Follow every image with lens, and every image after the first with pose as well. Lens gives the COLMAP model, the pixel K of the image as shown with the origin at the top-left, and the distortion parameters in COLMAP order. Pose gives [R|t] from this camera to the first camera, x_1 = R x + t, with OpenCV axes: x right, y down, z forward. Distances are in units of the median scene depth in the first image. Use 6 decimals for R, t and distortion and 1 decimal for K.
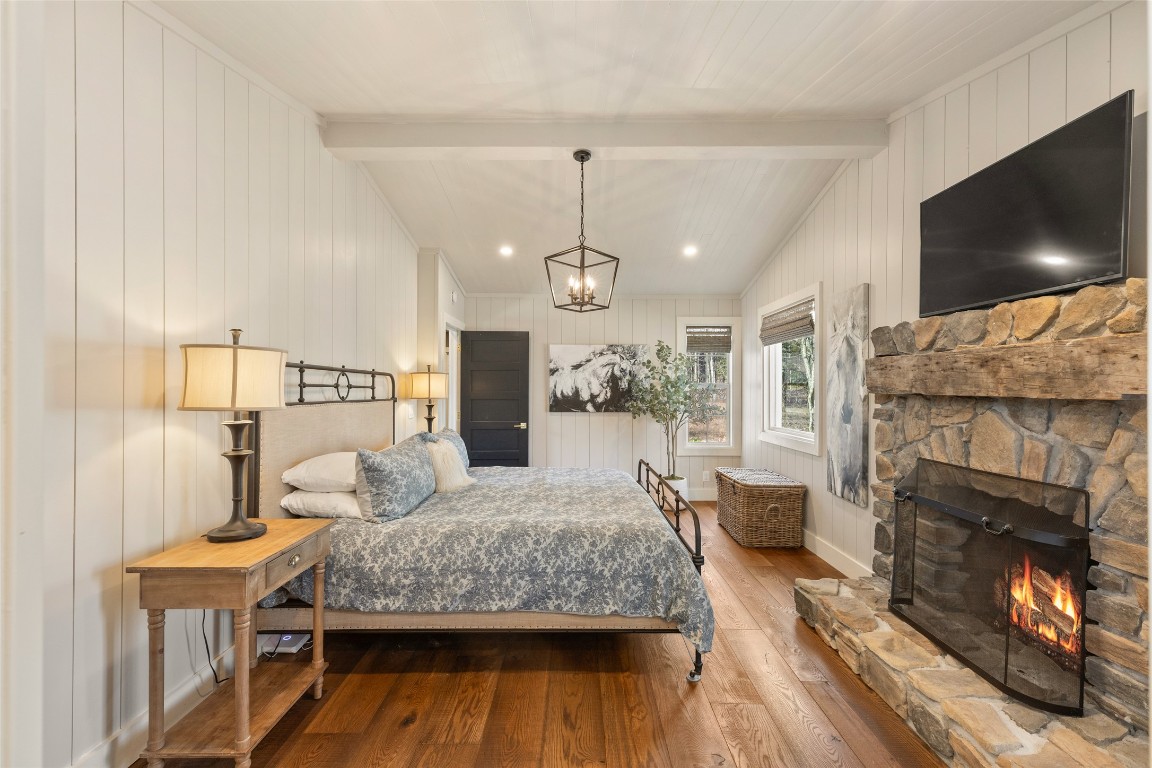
lens RADIAL K [[522.5, 0, 572.2], [0, 522.5, 385.6], [0, 0, 1]] dist [0.011207, -0.000365]
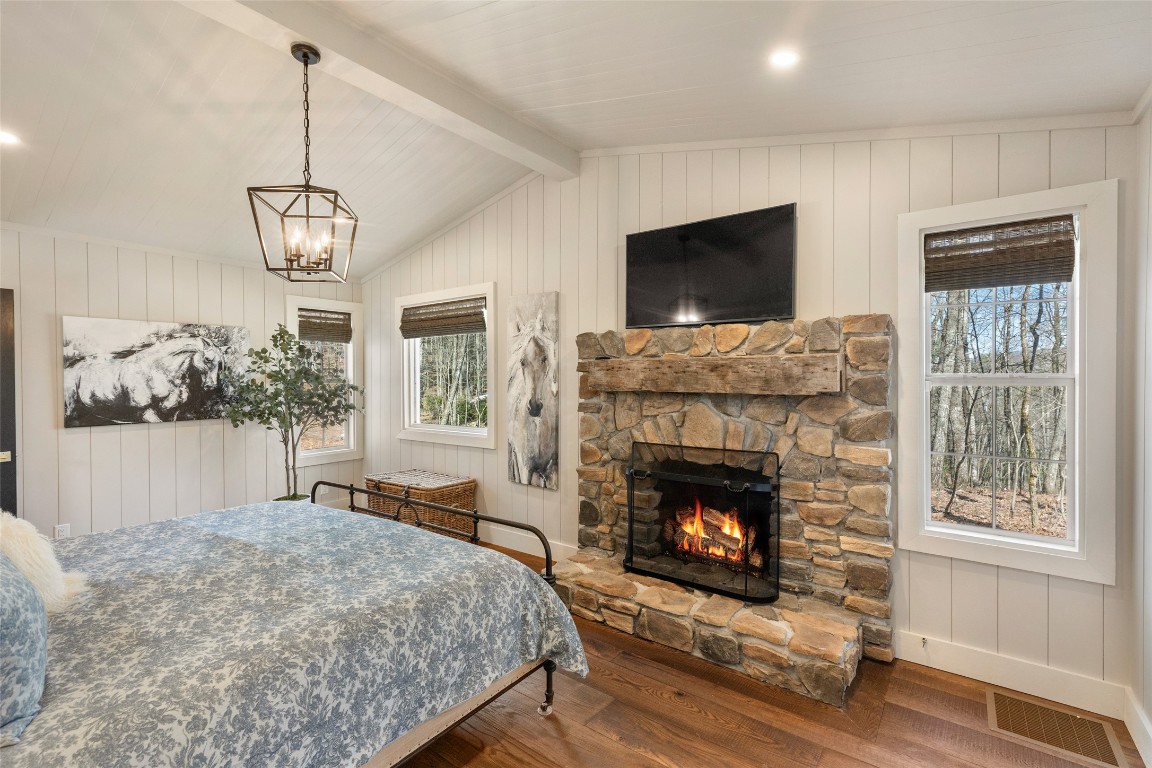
lens RADIAL K [[522.0, 0, 588.6], [0, 522.0, 382.2], [0, 0, 1]] dist [0.011877, -0.001041]
pose [[0.591465, -0.015002, 0.806191, -0.366466], [0.002860, 0.999860, 0.016507, -0.022449], [-0.806326, -0.007458, 0.591425, 0.332186]]
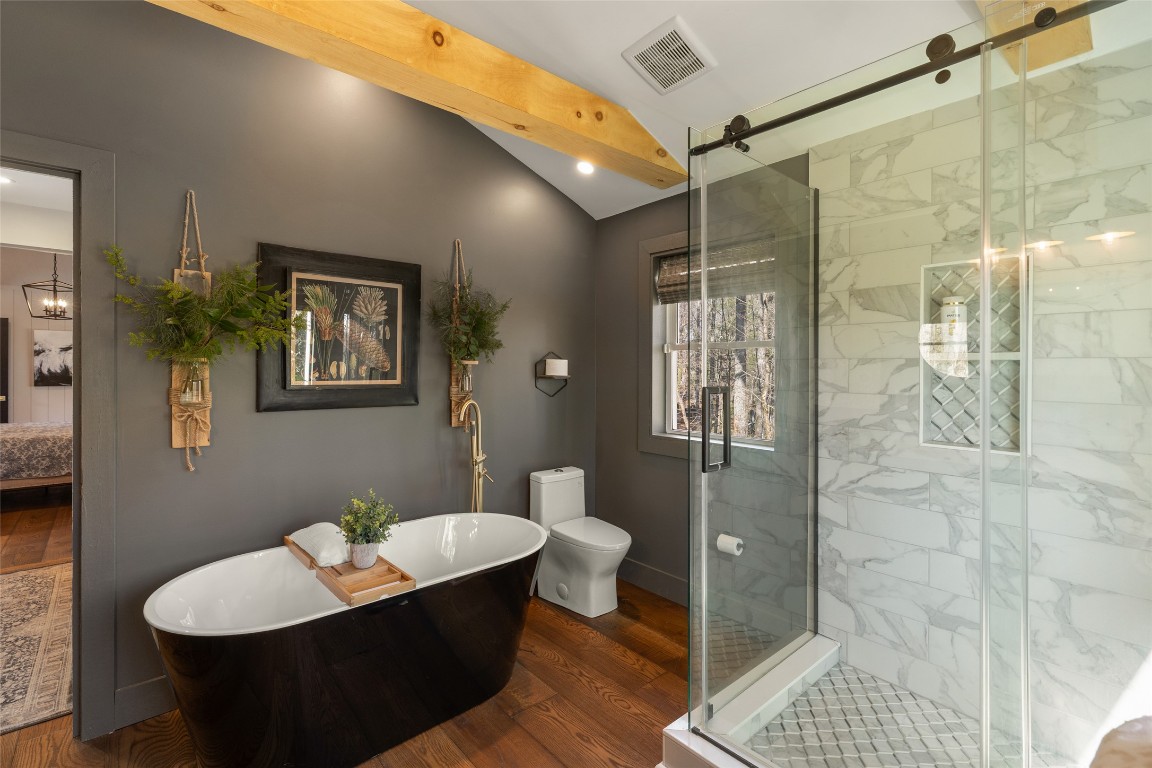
lens RADIAL K [[532.2, 0, 575.0], [0, 532.2, 366.2], [0, 0, 1]] dist [0.011491, -0.000081]
pose [[0.747736, -0.002936, 0.663990, 0.133667], [-0.001734, 0.999978, 0.006374, -0.011315], [-0.663994, -0.005917, 0.747714, -1.546637]]
